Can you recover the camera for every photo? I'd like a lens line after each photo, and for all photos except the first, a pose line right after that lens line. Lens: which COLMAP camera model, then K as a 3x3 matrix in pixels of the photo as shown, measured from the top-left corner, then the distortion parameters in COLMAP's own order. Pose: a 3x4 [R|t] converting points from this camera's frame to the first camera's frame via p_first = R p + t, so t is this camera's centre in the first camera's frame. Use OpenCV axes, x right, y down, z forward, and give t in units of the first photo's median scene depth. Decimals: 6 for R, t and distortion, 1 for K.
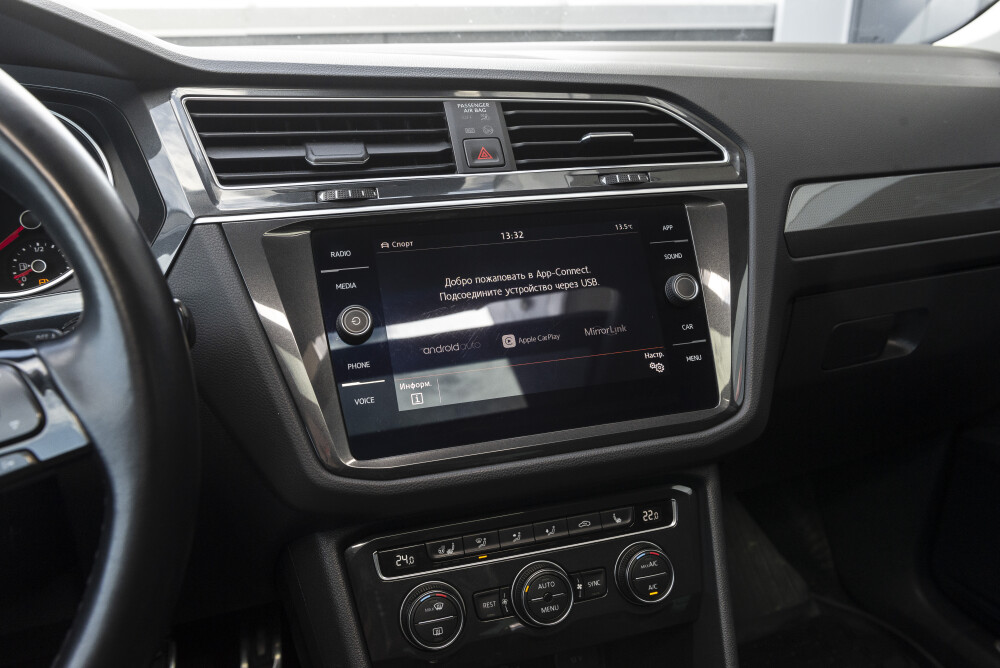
lens RADIAL K [[773.1, 0, 500.0], [0, 773.1, 334.0], [0, 0, 1]] dist [-0.052106, -0.001103]
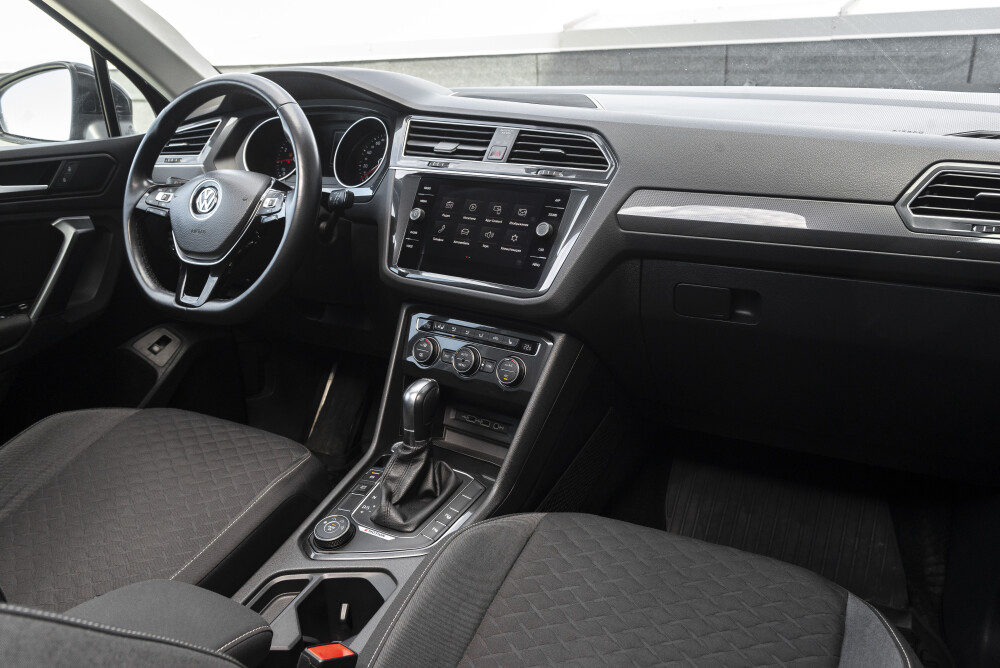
lens RADIAL K [[773.1, 0, 500.0], [0, 773.1, 334.0], [0, 0, 1]] dist [-0.052106, -0.001103]
pose [[0.631906, 0.262967, -0.729070, 1.666354], [-0.256147, 0.958681, 0.123775, -0.019701], [0.731494, 0.108535, 0.673154, -0.381169]]
